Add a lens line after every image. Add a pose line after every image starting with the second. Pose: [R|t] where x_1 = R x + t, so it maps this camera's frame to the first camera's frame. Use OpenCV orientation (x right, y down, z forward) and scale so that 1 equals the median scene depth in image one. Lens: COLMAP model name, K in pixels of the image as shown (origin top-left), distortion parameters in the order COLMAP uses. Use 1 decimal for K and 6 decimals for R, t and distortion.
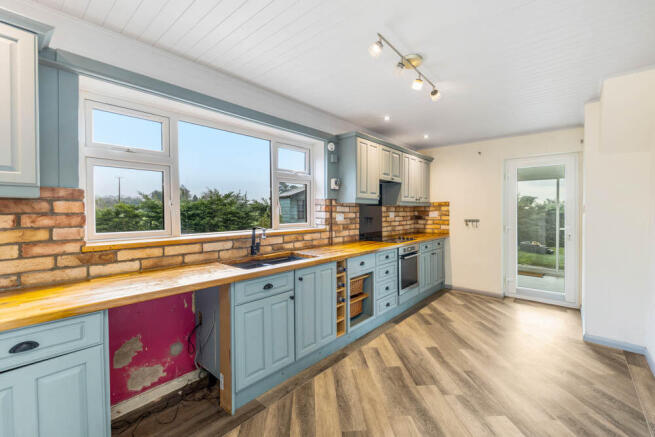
lens RADIAL K [[282.0, 0, 328.1], [0, 282.0, 213.1], [0, 0, 1]] dist [0.002727, 0.000245]
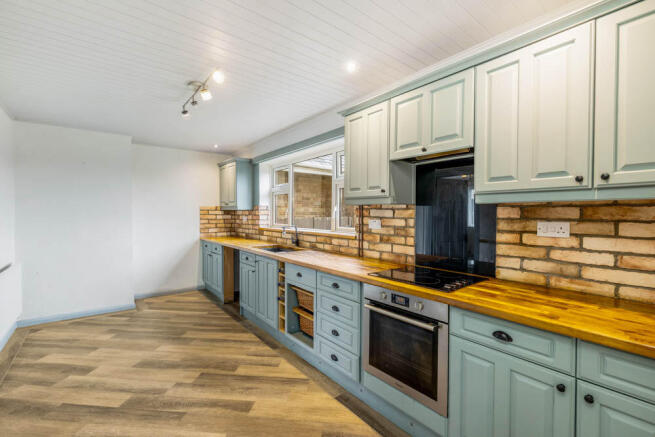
lens RADIAL K [[282.0, 0, 328.0], [0, 282.0, 220.5], [0, 0, 1]] dist [0.002727, 0.000245]
pose [[-0.168784, 0.010721, -0.985595, 0.882089], [-0.027070, 0.999513, 0.015508, -0.003093], [0.985281, 0.029297, -0.168412, 1.119326]]
